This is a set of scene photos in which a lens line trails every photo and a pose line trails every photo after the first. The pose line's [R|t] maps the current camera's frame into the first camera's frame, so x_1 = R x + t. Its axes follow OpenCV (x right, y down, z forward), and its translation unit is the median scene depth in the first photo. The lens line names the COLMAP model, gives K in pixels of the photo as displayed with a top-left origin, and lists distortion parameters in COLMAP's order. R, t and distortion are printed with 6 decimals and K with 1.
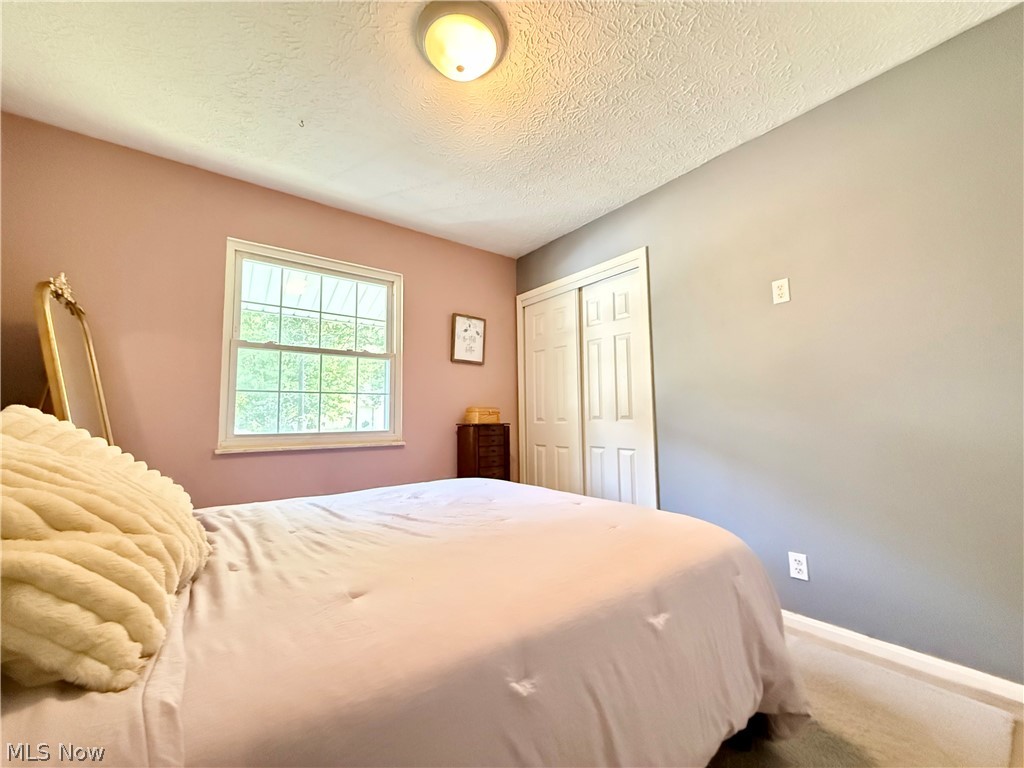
lens RADIAL K [[409.5, 0, 509.7], [0, 409.5, 384.5], [0, 0, 1]] dist [-0.000240, 0.000446]
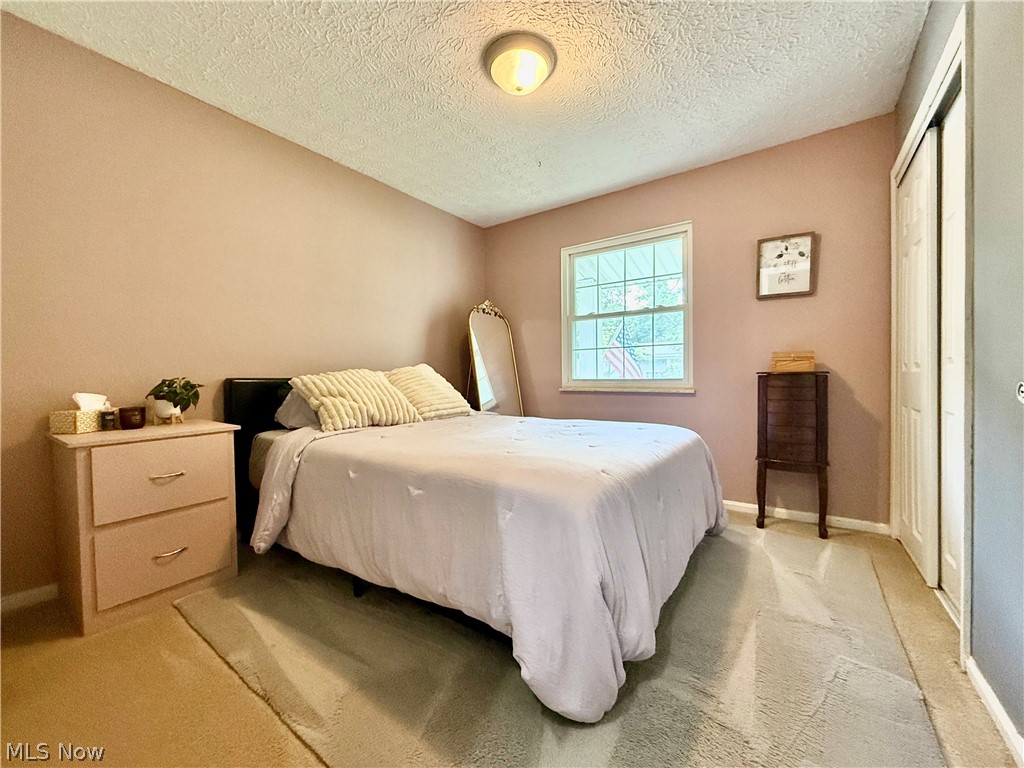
lens RADIAL K [[409.5, 0, 509.7], [0, 409.5, 384.5], [0, 0, 1]] dist [-0.000240, 0.000446]
pose [[0.285785, 0.026146, -0.957937, 0.580581], [0.085145, 0.994981, 0.052558, 0.034640], [0.954504, -0.096584, 0.282125, 0.278581]]
